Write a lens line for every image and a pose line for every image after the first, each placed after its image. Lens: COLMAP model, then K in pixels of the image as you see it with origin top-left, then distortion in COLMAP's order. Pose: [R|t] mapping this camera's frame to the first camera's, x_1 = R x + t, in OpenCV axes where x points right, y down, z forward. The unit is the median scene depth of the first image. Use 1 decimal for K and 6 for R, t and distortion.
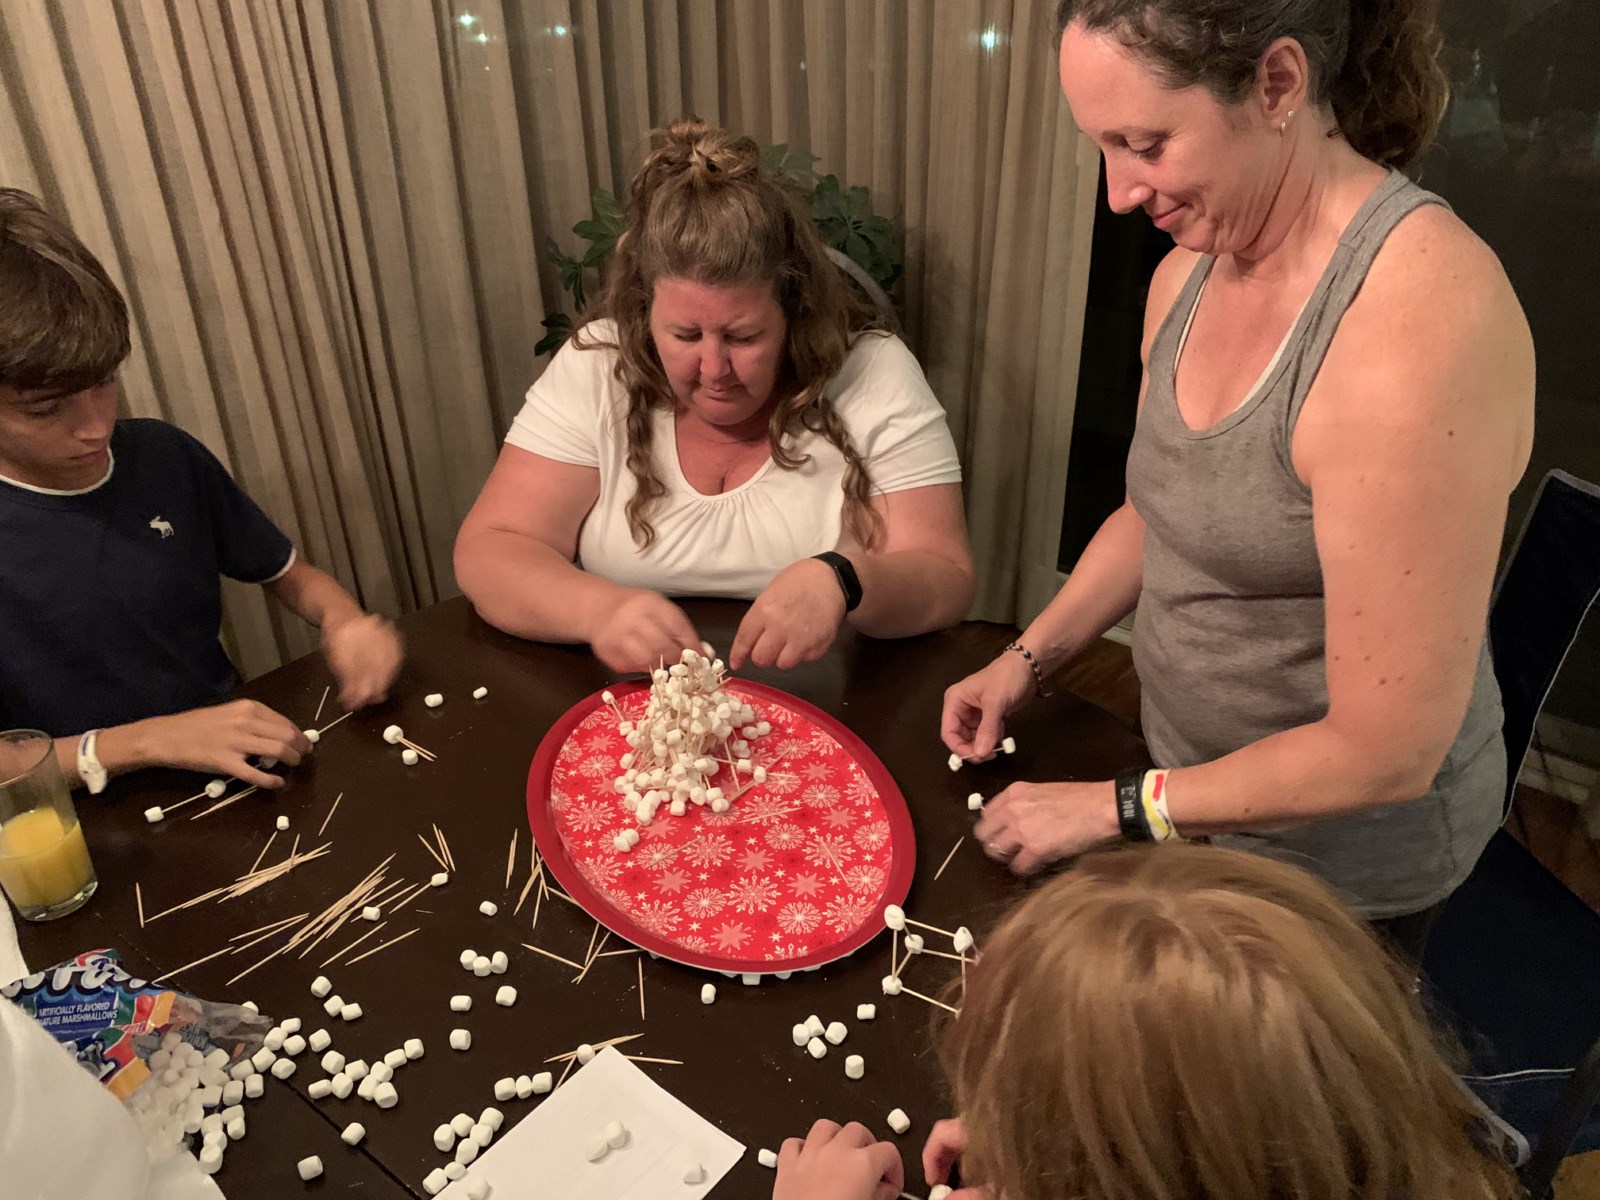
lens RADIAL K [[1227.0, 0, 800.0], [0, 1227.0, 600.0], [0, 0, 1]] dist [0.009172, 0.002430]
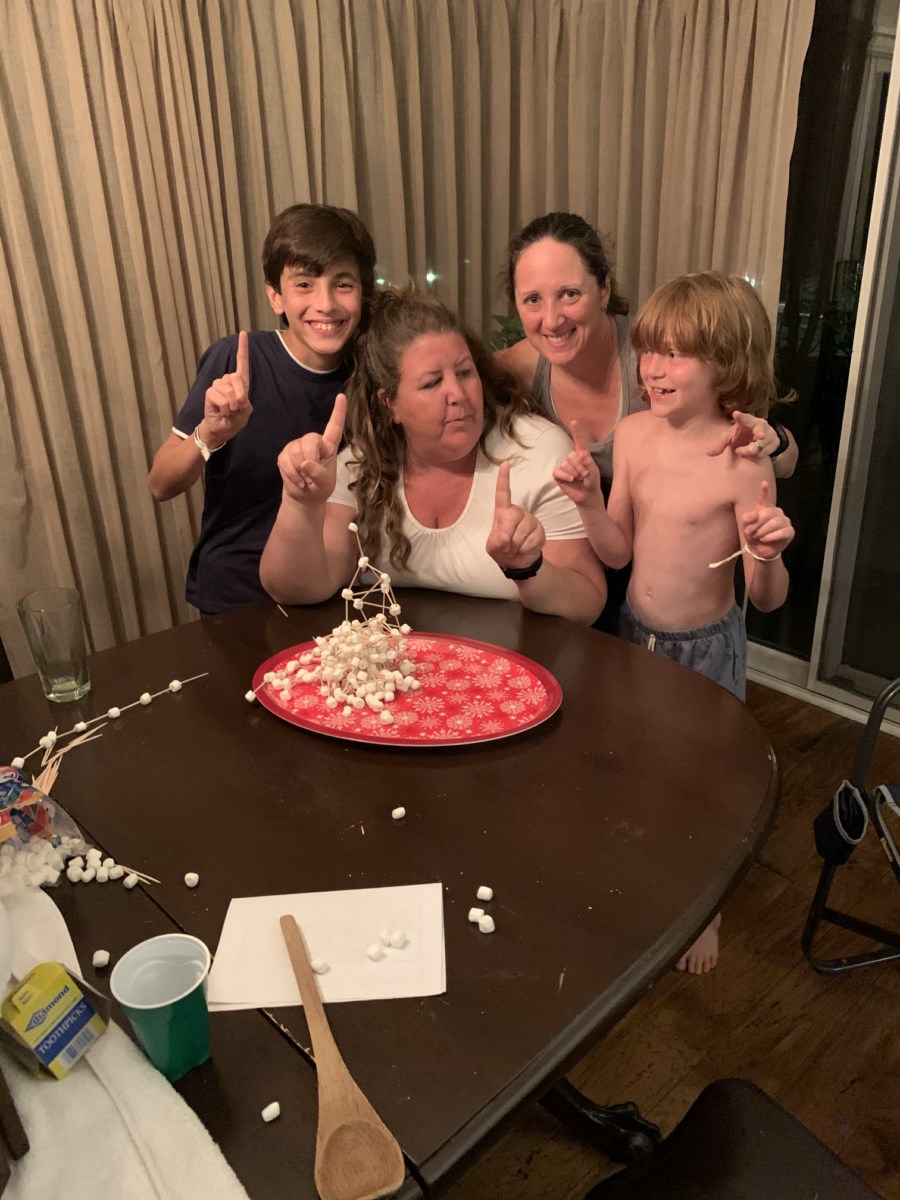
lens RADIAL K [[912.8, 0, 450.0], [0, 912.8, 600.0], [0, 0, 1]] dist [0.015833, 0.005497]
pose [[0.784451, -0.260425, 0.562864, -0.745639], [0.306507, 0.951777, 0.013195, 0.062666], [-0.539157, 0.162171, 0.826444, -0.071221]]
